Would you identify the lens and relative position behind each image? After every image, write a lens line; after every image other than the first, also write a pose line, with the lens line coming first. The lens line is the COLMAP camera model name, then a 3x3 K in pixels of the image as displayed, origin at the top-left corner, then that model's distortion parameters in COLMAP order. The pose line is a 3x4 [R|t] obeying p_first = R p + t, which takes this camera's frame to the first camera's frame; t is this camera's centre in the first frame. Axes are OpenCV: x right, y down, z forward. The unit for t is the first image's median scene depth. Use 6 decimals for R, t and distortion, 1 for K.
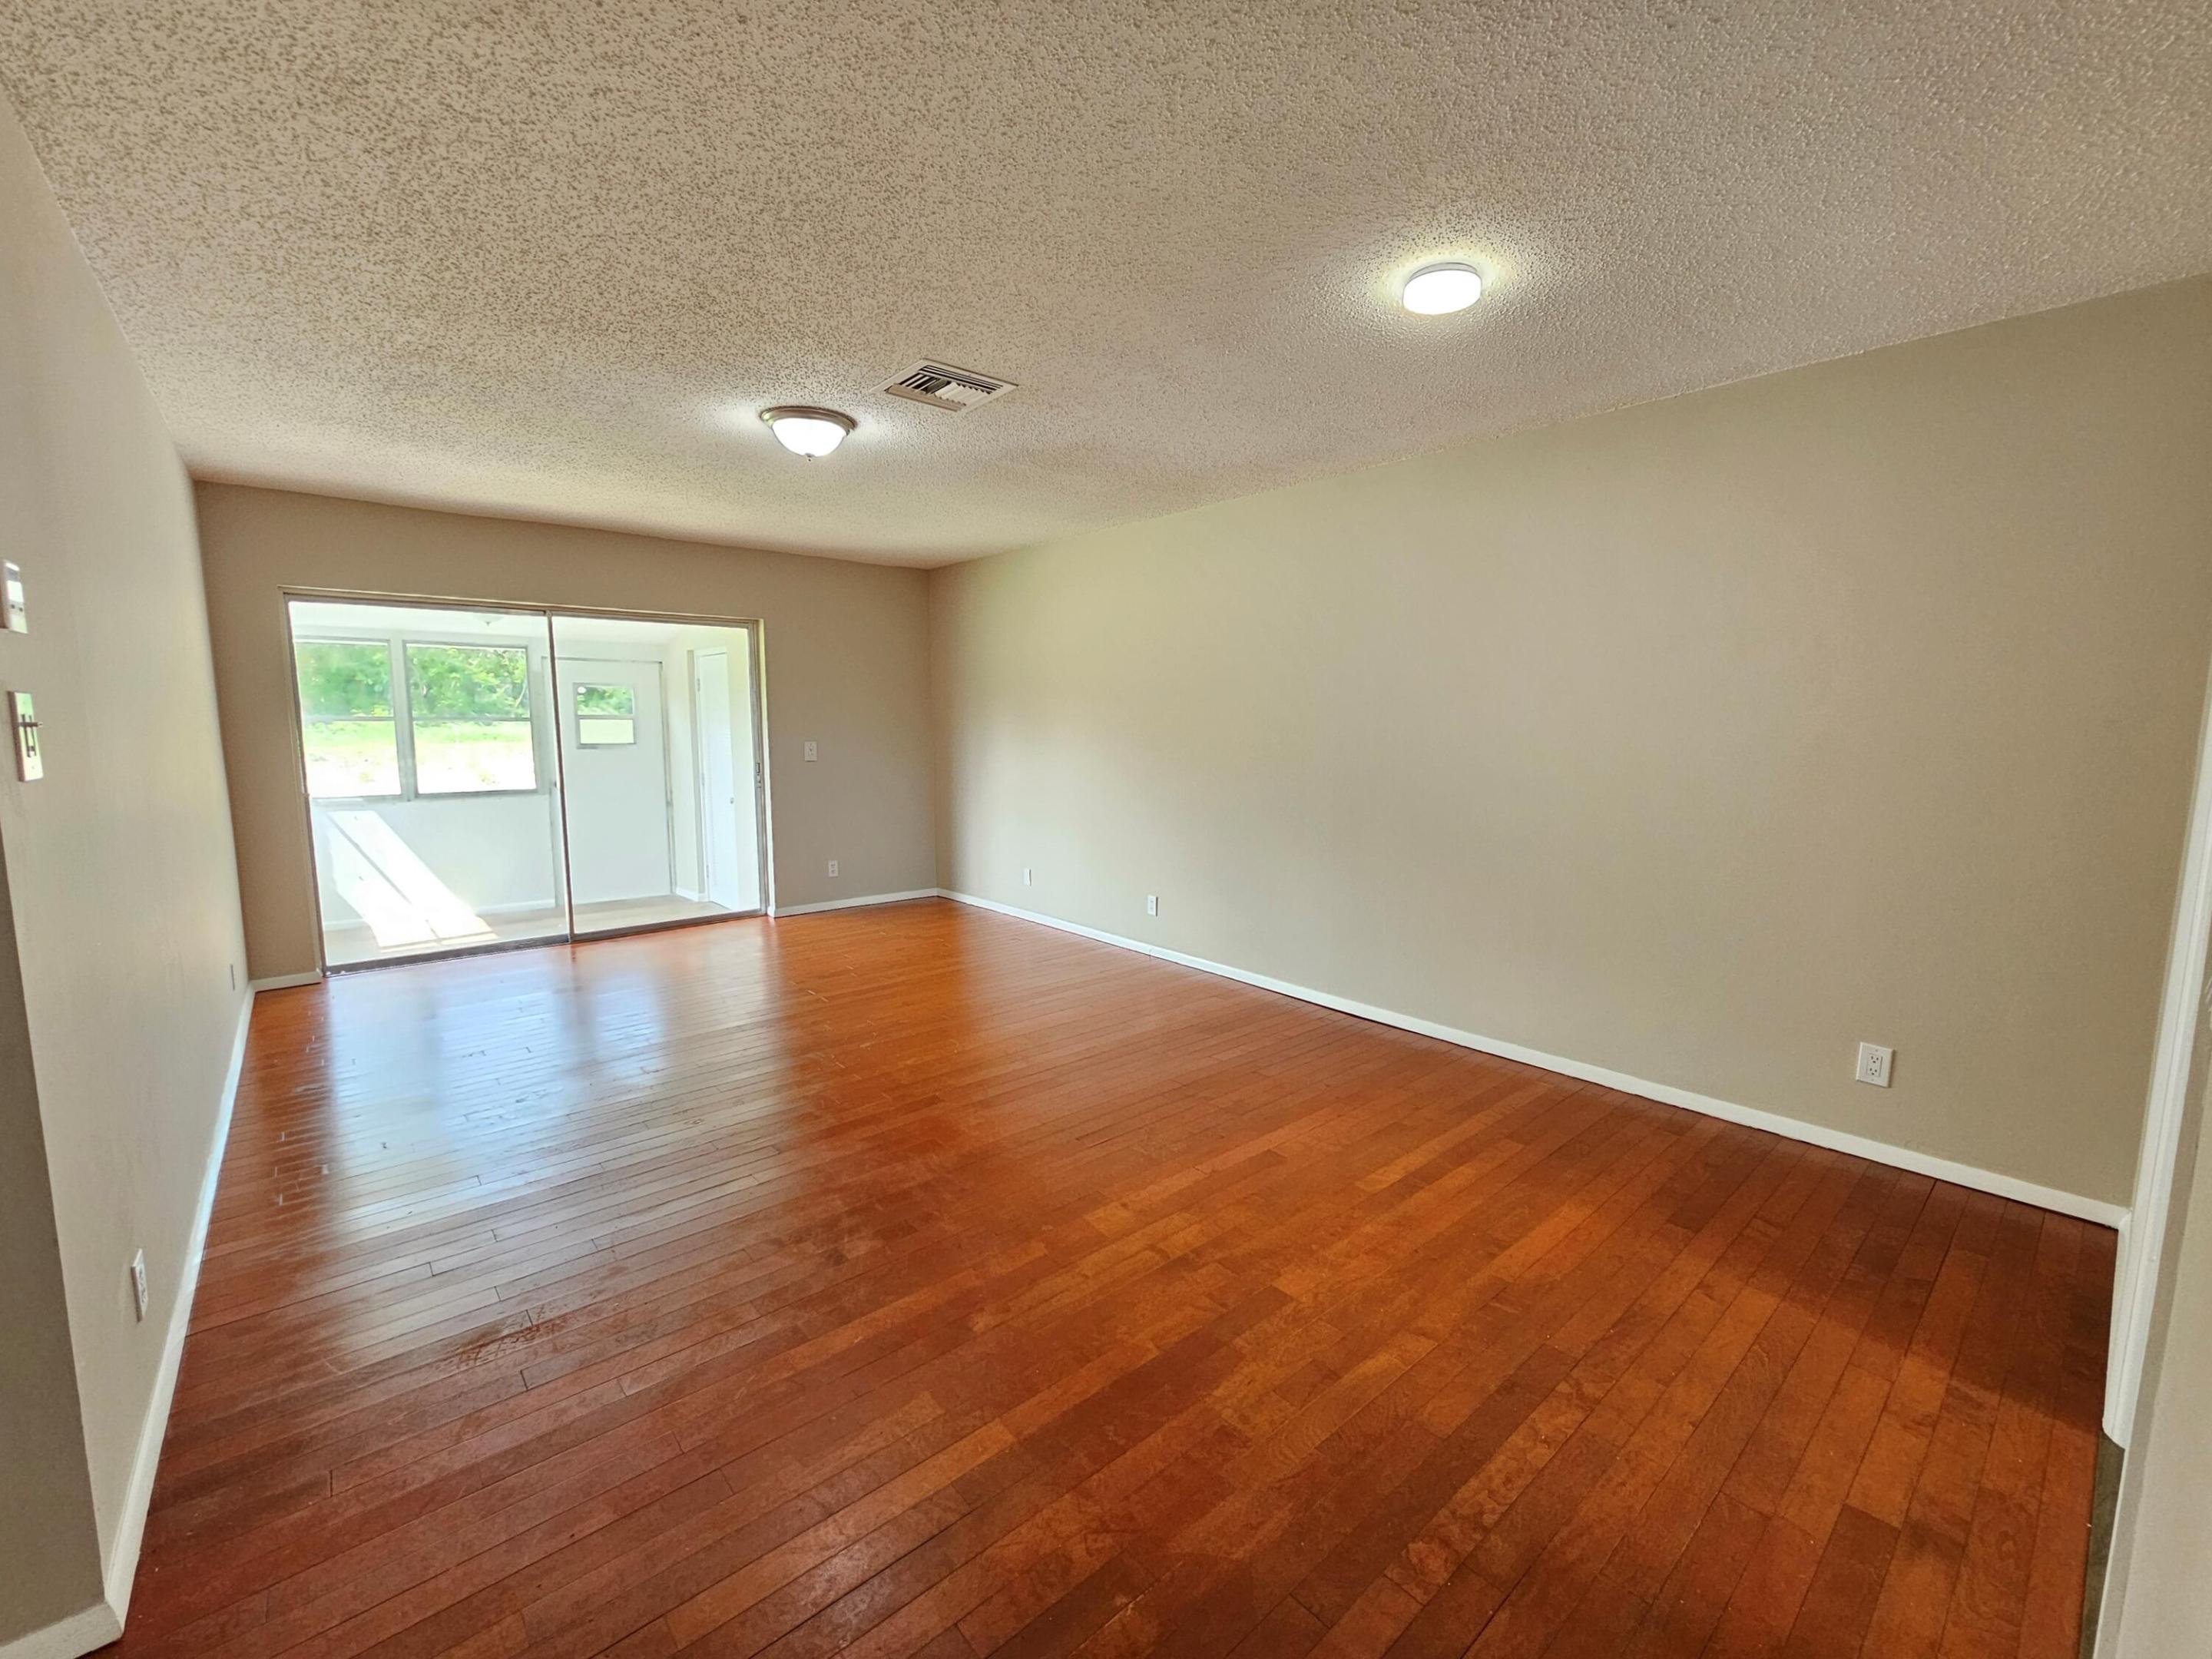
lens RADIAL K [[917.1, 0, 1096.3], [0, 917.1, 831.2], [0, 0, 1]] dist [-0.000652, 0.000127]
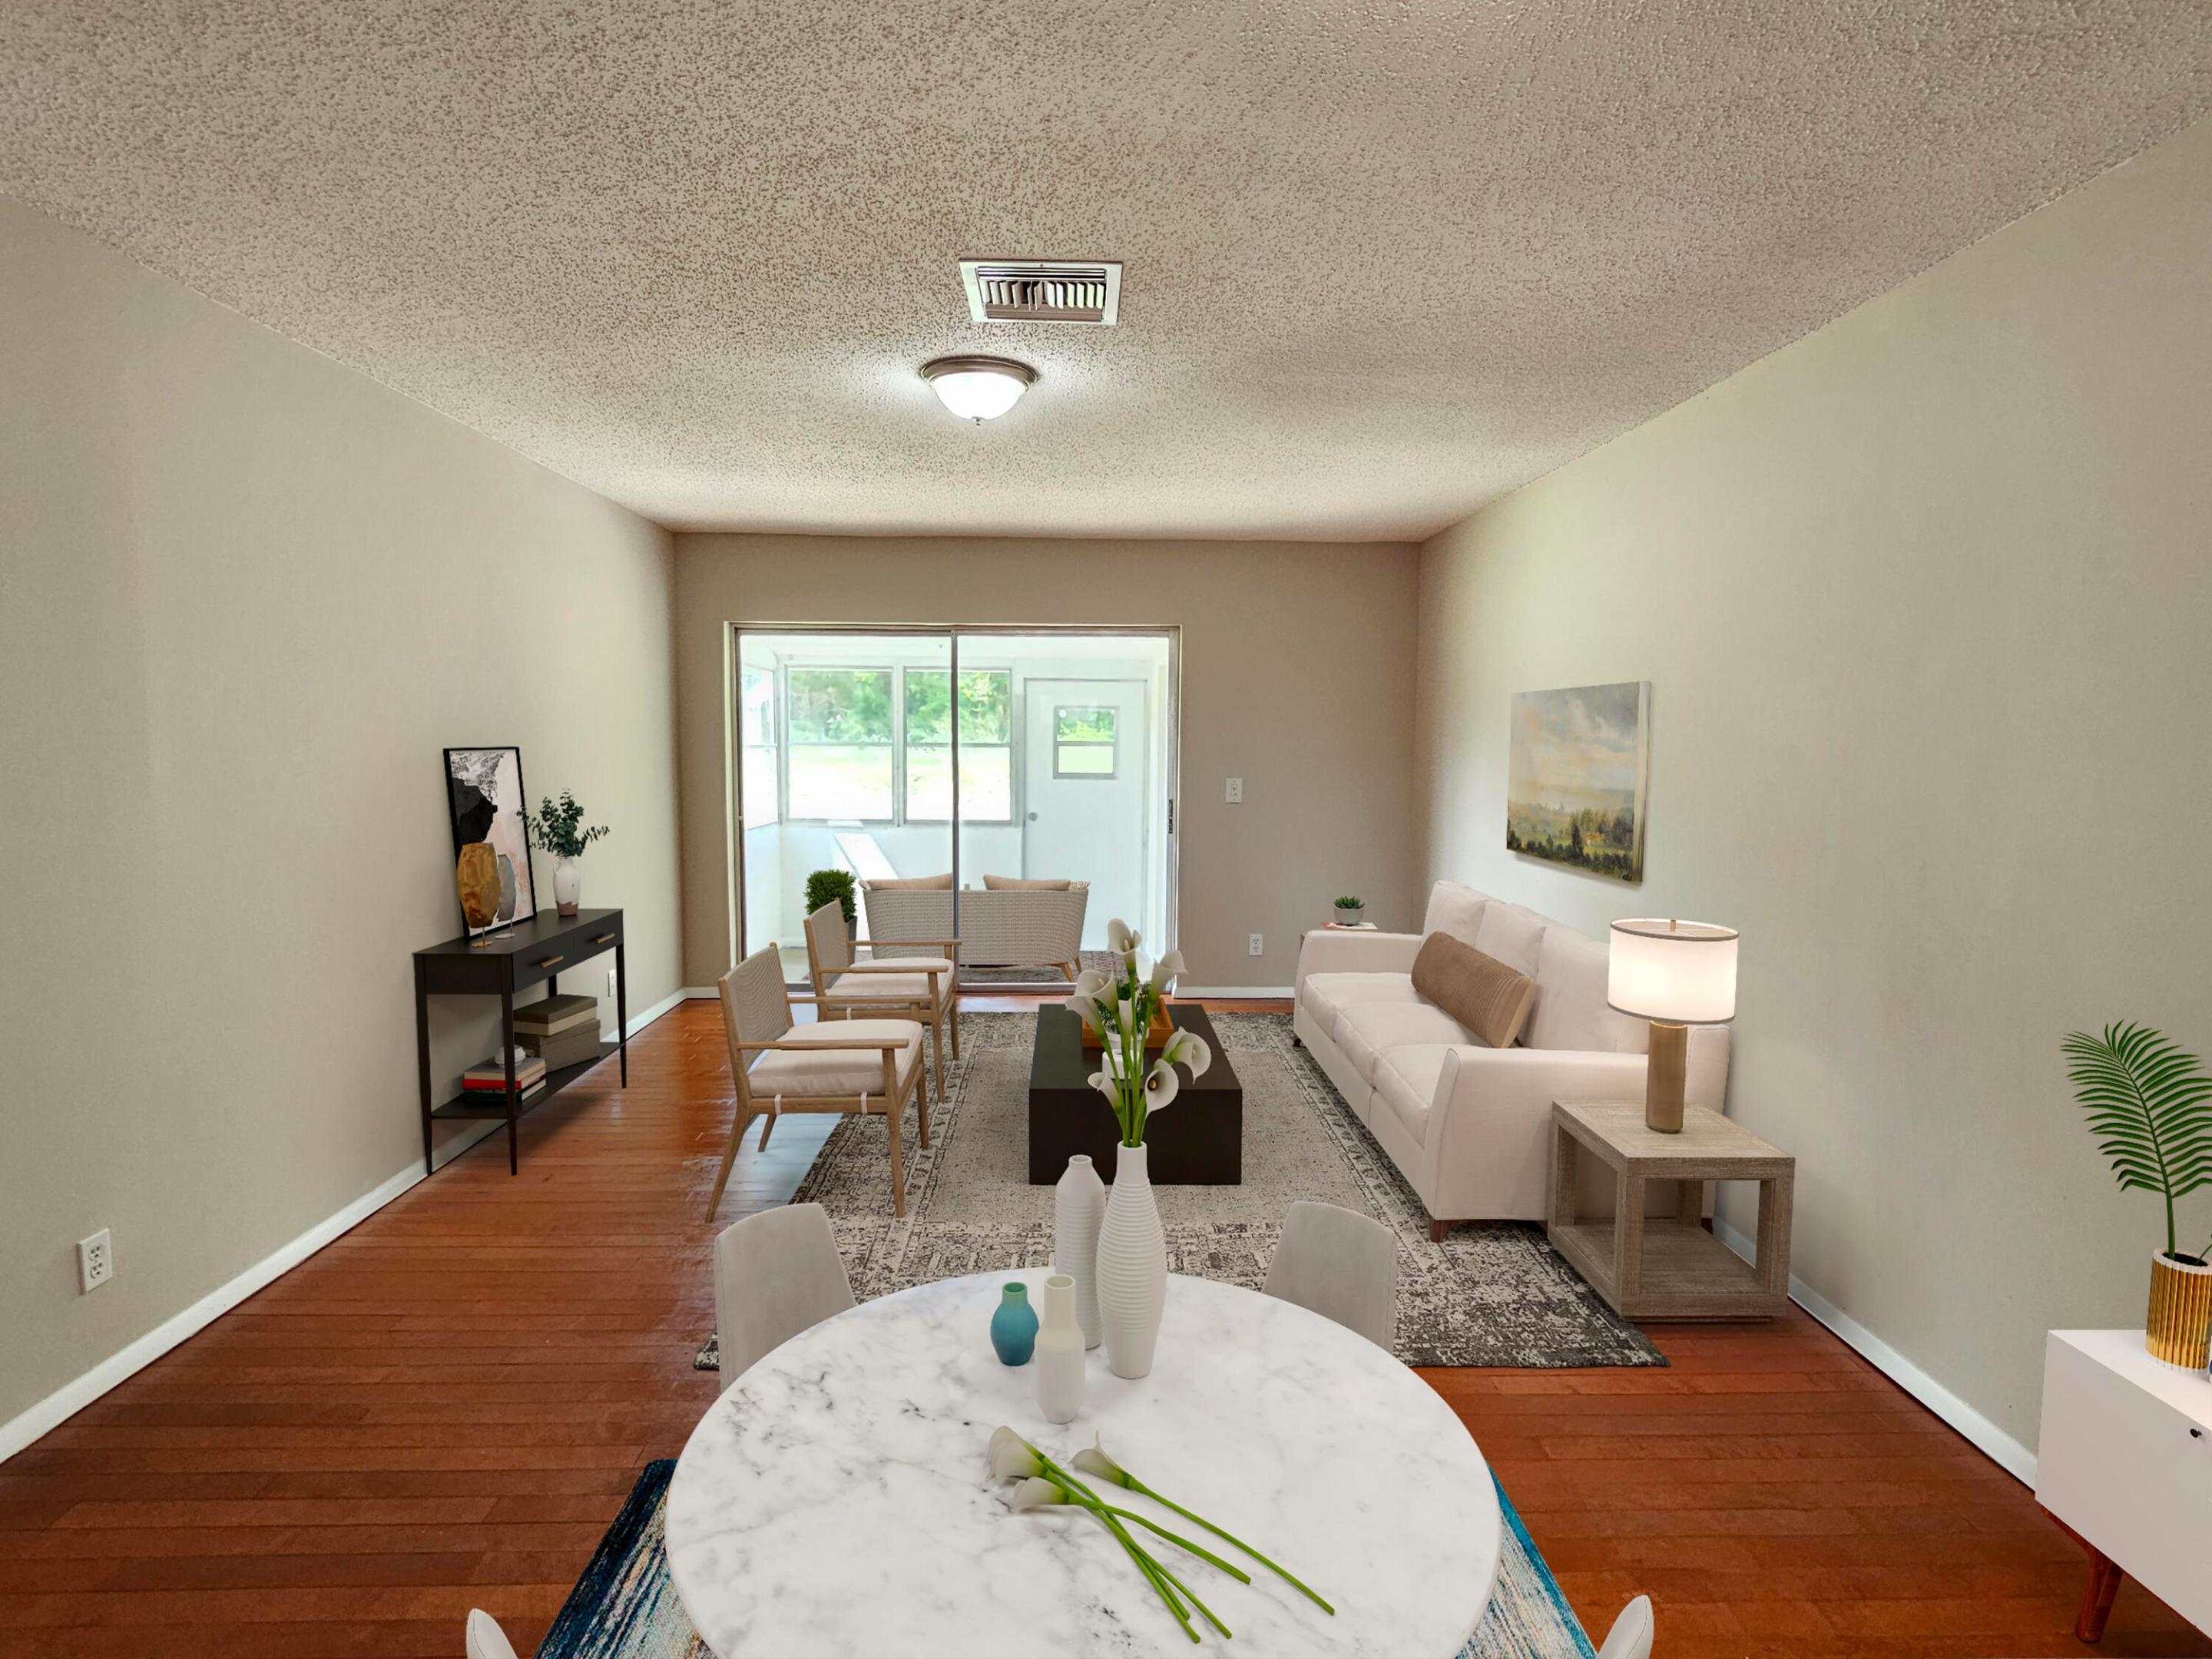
lens RADIAL K [[1139.1, 0, 1106.0], [0, 1139.1, 829.5], [0, 0, 1]] dist [0.001508, 0.000134]
pose [[0.779534, 0.056415, -0.623814, 0.227969], [-0.084795, 0.996272, -0.015864, -0.032552], [0.620594, 0.065263, 0.781411, 0.192409]]
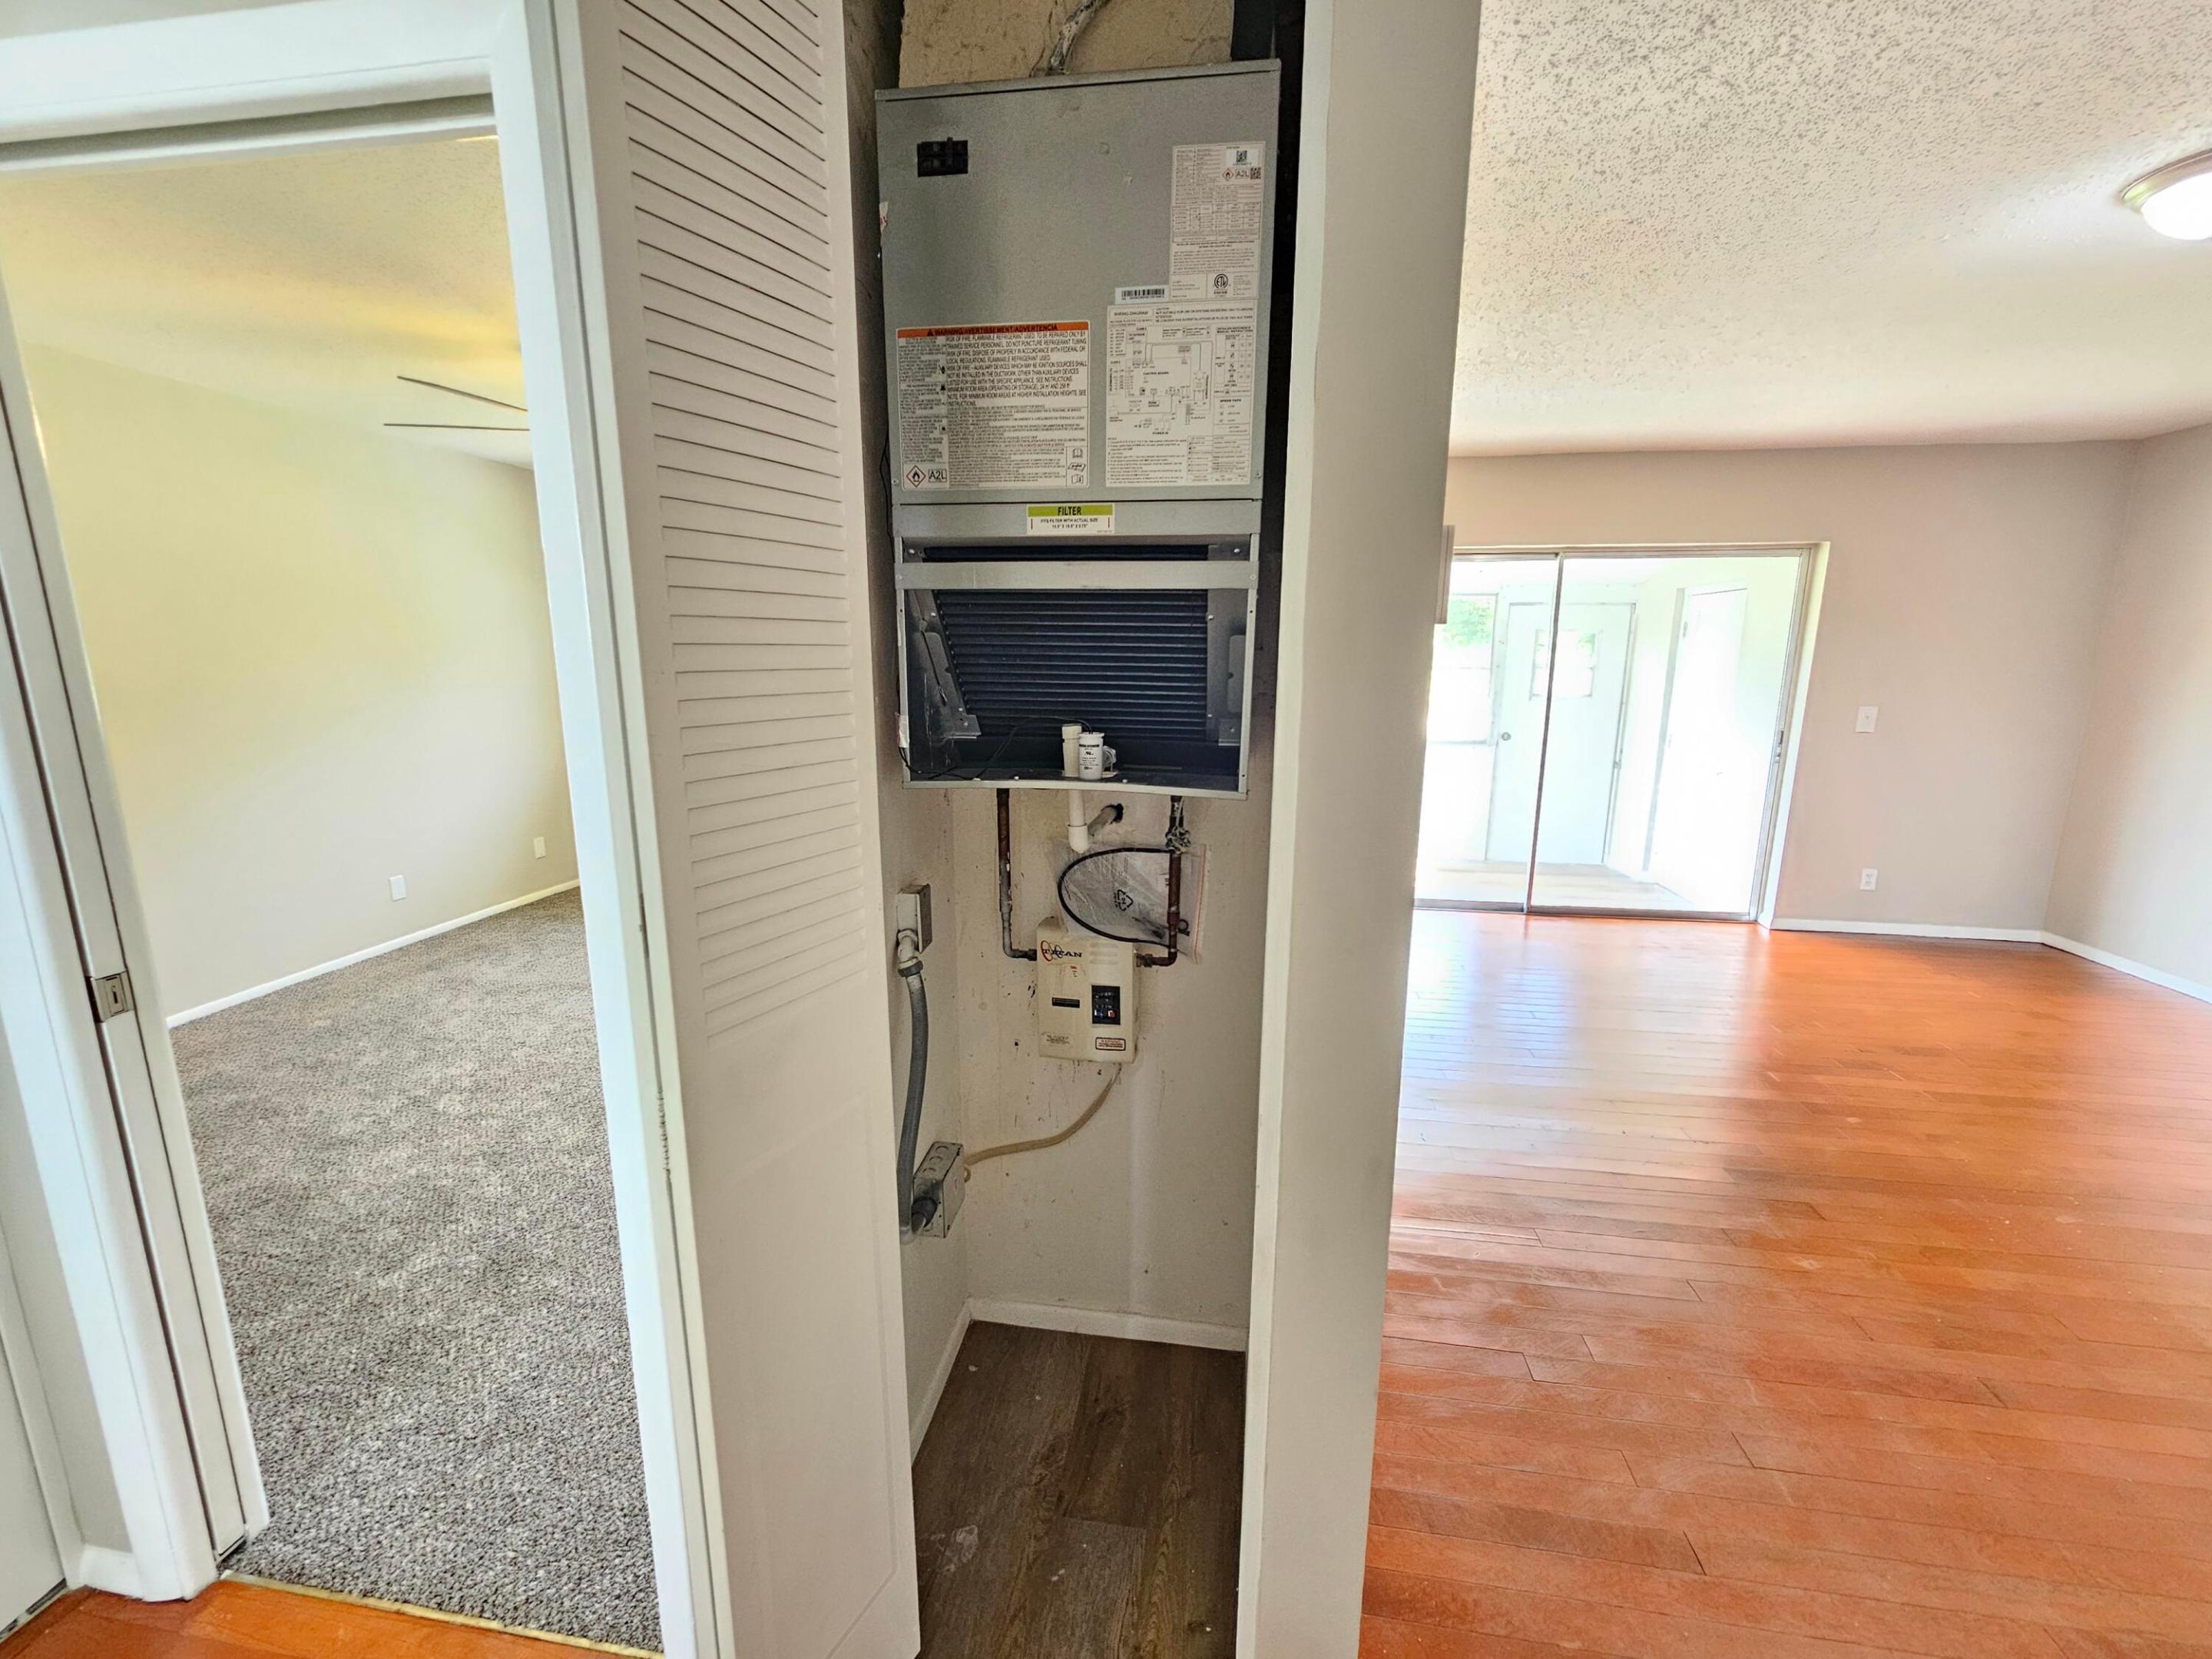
lens RADIAL K [[917.1, 0, 1096.3], [0, 917.1, 831.2], [0, 0, 1]] dist [-0.000652, 0.000127]
pose [[0.640849, 0.147319, -0.753399, -0.150616], [-0.097605, 0.989085, 0.110381, -0.020479], [0.761437, 0.002798, 0.648233, 0.051158]]
